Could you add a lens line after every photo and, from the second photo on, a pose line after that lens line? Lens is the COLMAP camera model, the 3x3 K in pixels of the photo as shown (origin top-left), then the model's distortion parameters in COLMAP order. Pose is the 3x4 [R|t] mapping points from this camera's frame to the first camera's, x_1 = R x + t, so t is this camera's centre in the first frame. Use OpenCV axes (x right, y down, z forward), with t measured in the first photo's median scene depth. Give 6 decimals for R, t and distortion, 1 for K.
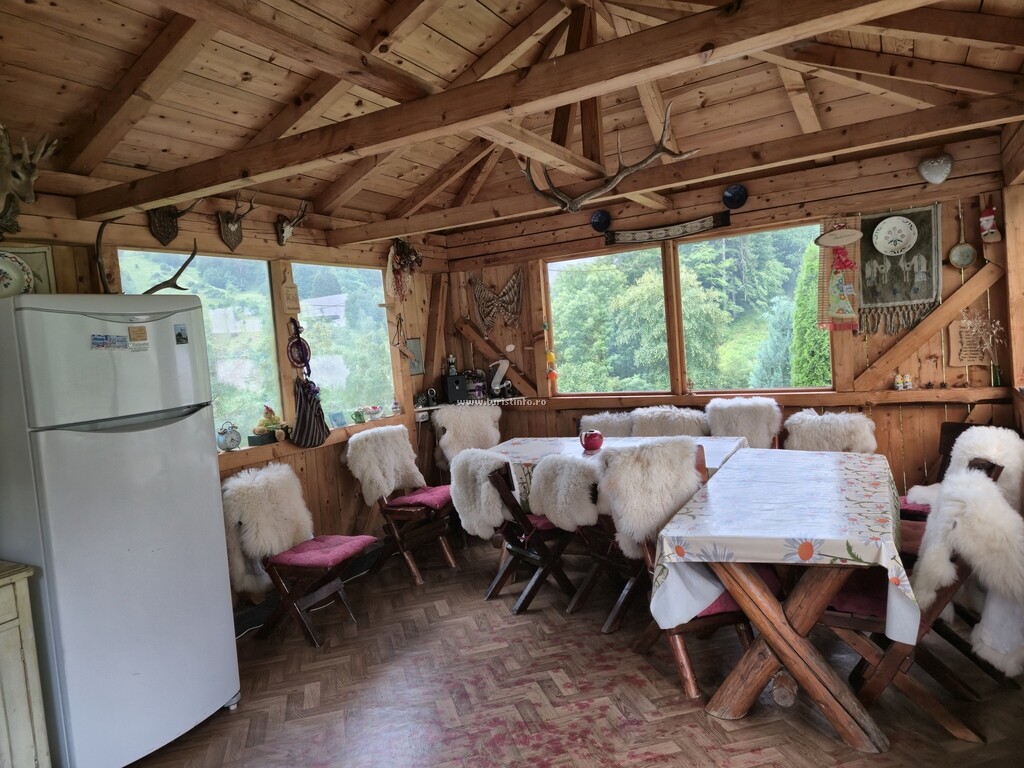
lens RADIAL K [[684.2, 0, 509.2], [0, 684.2, 385.5], [0, 0, 1]] dist [0.082911, -0.073547]
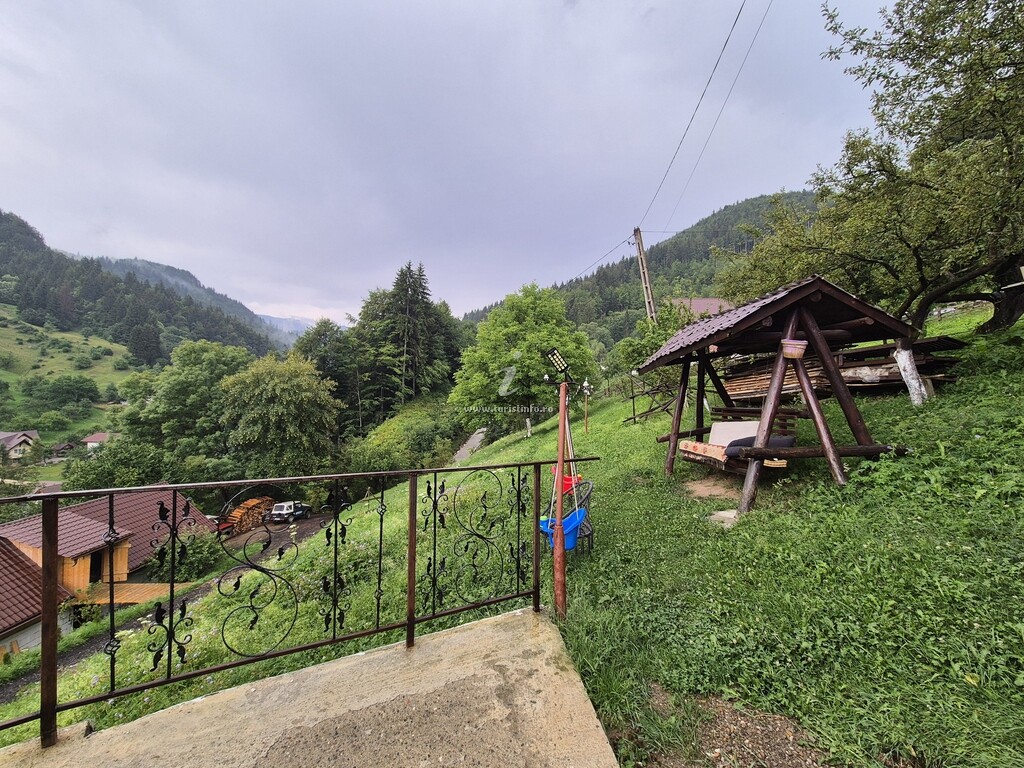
lens RADIAL K [[419.3, 0, 516.2], [0, 419.3, 377.9], [0, 0, 1]] dist [0.000512, -0.000726]
pose [[0.912641, 0.102019, 0.395826, 0.191131], [-0.056898, 0.990633, -0.124135, -0.045411], [-0.404782, 0.090769, 0.909897, 0.145746]]
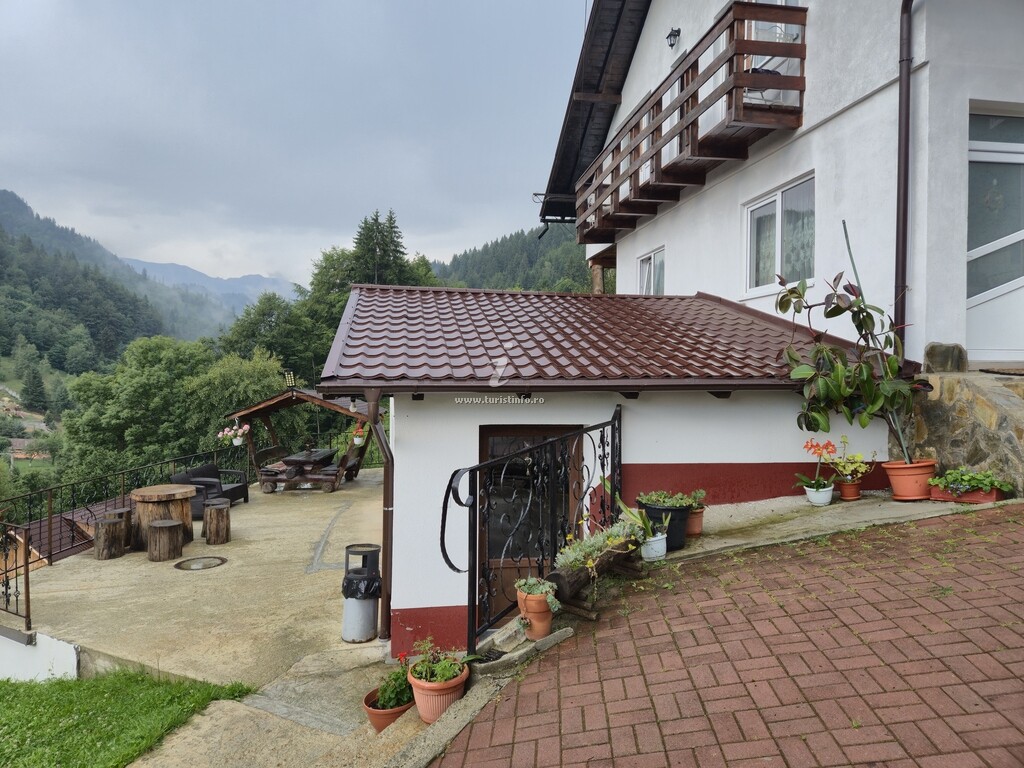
lens RADIAL K [[684.2, 0, 504.5], [0, 684.2, 378.1], [0, 0, 1]] dist [0.082911, -0.073547]
pose [[0.932550, 0.080356, 0.351986, 0.139541], [-0.051824, 0.994614, -0.089763, -0.040401], [-0.357303, 0.065467, 0.931691, -0.034080]]
